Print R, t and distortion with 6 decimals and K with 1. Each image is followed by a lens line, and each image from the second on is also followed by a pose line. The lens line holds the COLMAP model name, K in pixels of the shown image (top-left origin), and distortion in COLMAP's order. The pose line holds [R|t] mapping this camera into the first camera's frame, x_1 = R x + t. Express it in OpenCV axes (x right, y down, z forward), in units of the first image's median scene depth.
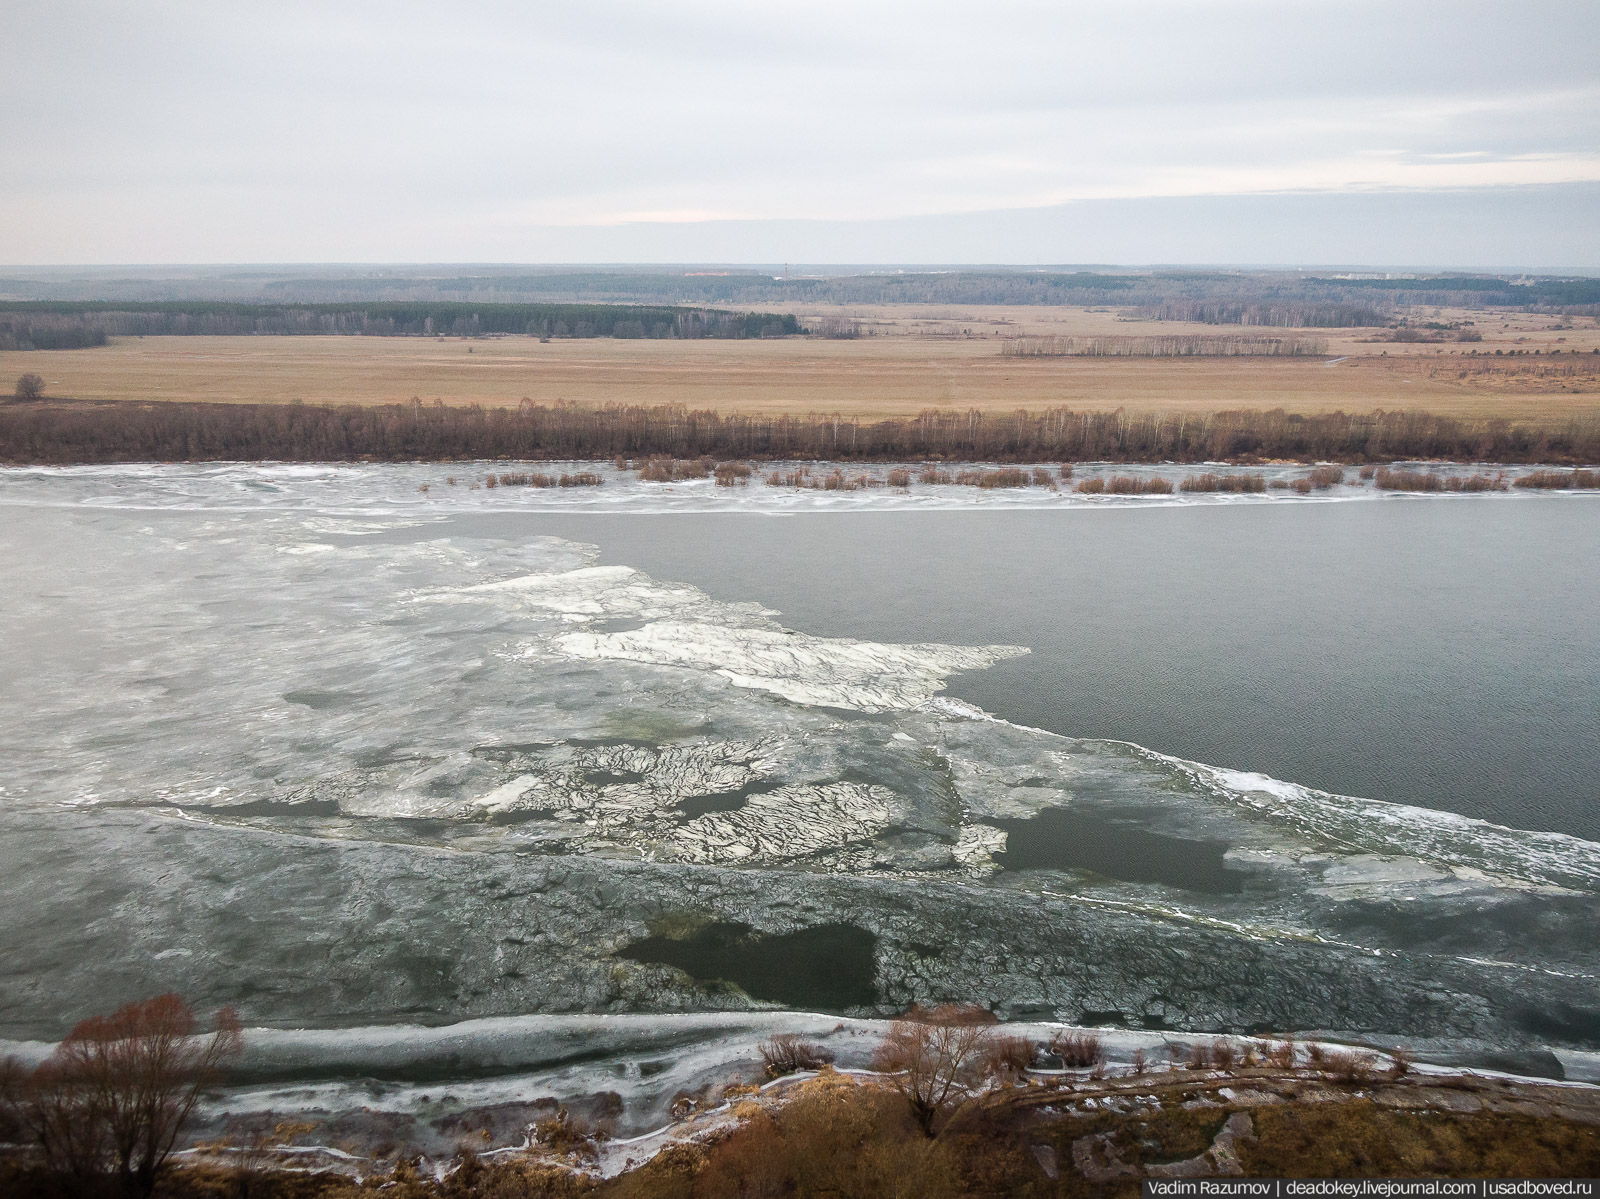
lens RADIAL K [[1160.5, 0, 798.3], [0, 1160.5, 598.4], [0, 0, 1]] dist [0.005715, -0.008229]
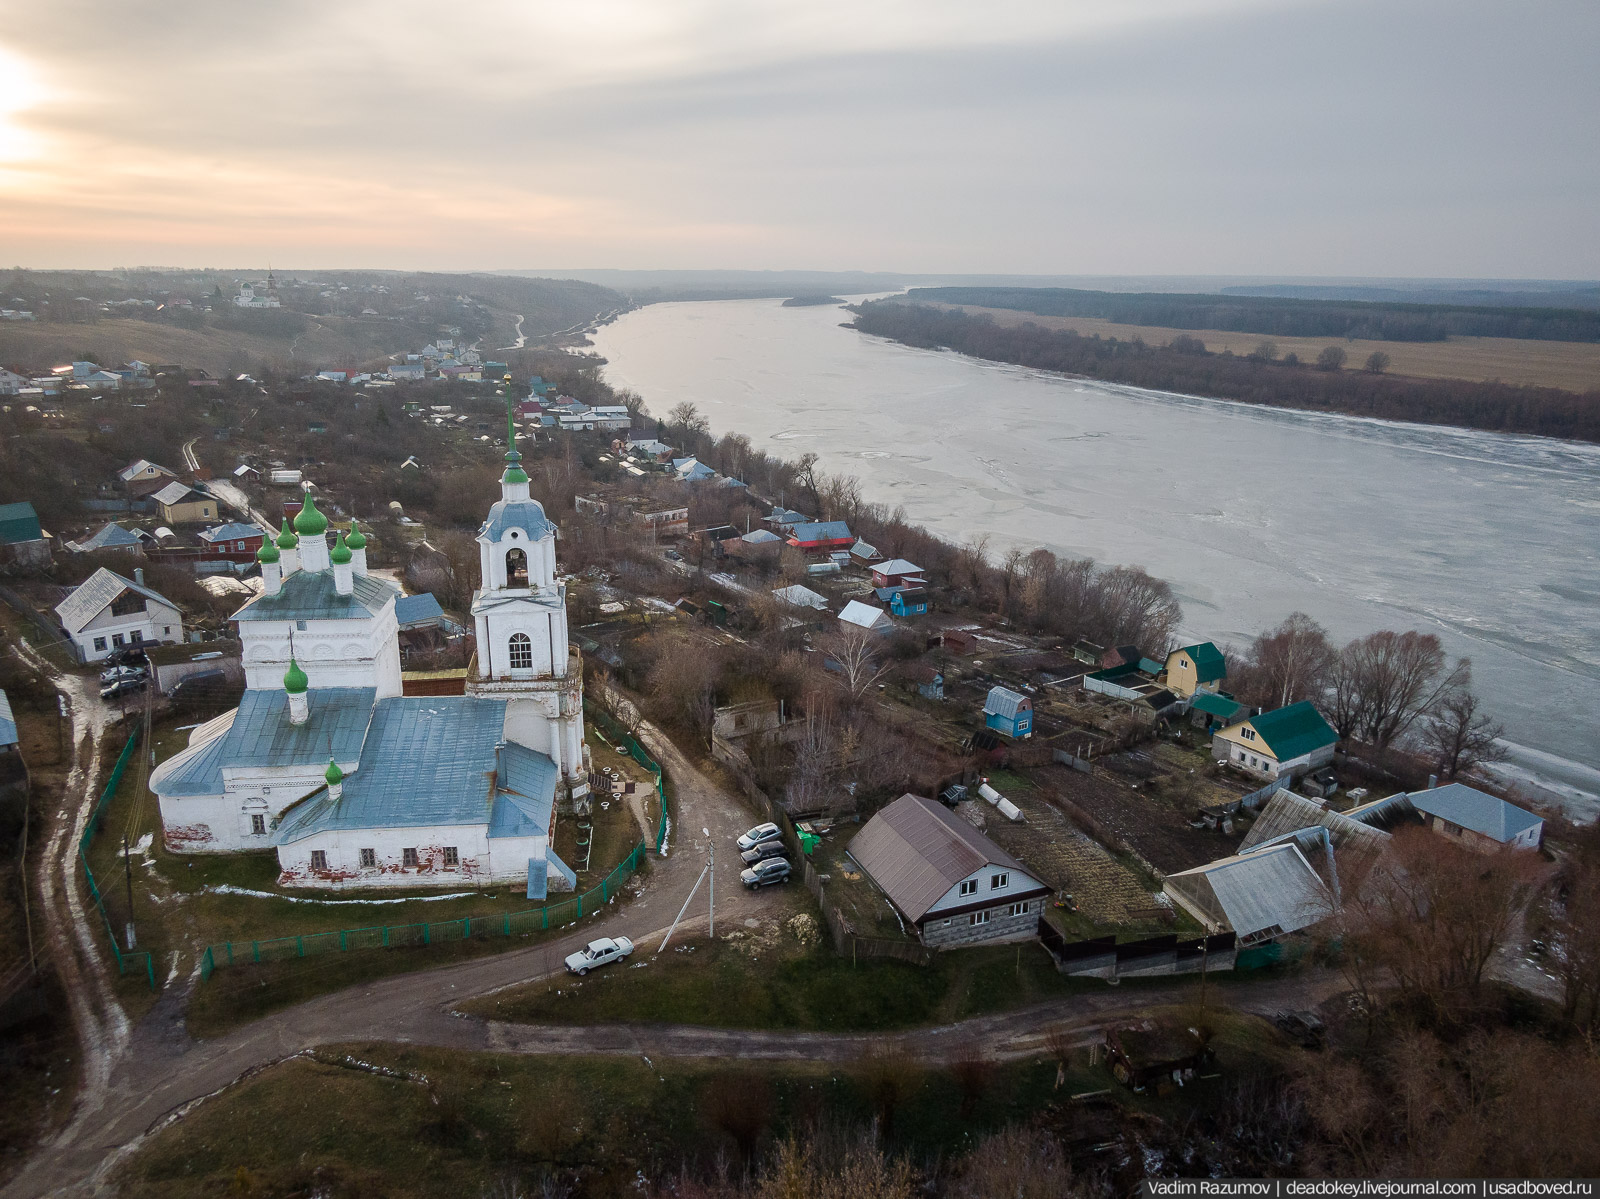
lens RADIAL K [[1160.5, 0, 800.4], [0, 1160.5, 599.6], [0, 0, 1]] dist [0.005715, -0.008229]
pose [[0.522902, 0.243070, -0.817001, 0.113882], [-0.251047, 0.959883, 0.124903, 0.119722], [0.814585, 0.139794, 0.562947, -0.238527]]
